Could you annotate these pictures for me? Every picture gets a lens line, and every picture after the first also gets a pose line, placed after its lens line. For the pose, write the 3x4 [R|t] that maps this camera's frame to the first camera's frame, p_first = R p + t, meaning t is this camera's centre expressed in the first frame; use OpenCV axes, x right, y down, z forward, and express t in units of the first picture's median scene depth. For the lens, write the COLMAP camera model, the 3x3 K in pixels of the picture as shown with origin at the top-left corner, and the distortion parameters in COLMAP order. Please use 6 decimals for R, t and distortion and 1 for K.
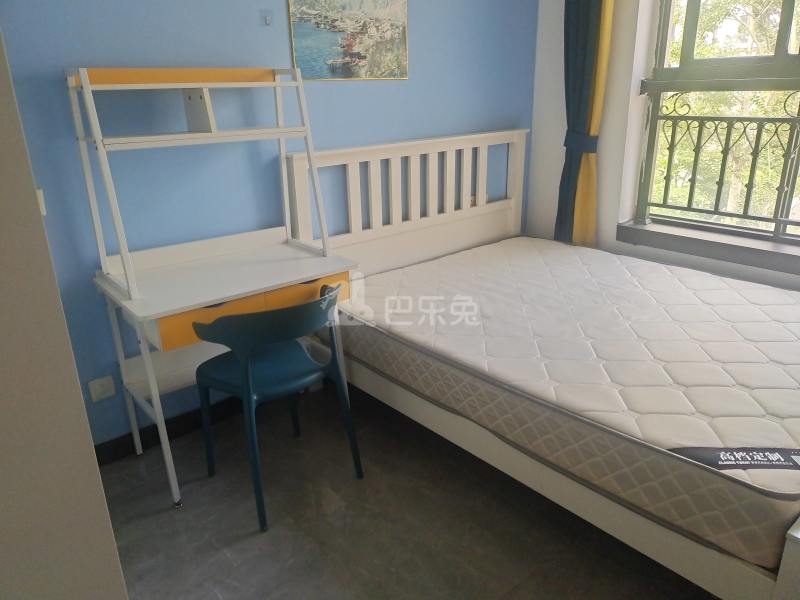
lens RADIAL K [[599.4, 0, 400.3], [0, 599.4, 295.3], [0, 0, 1]] dist [-0.001025, -0.013434]
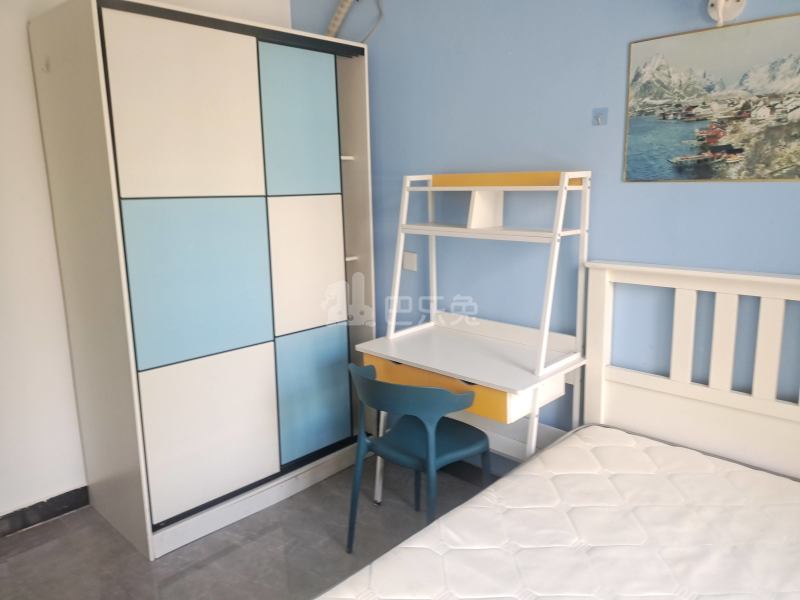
lens RADIAL K [[599.4, 0, 400.1], [0, 599.4, 308.3], [0, 0, 1]] dist [-0.001025, -0.013434]
pose [[0.112807, 0.214469, -0.970195, 0.645635], [-0.323197, 0.931249, 0.168281, -0.224233], [0.939584, 0.294581, 0.174367, 0.583547]]
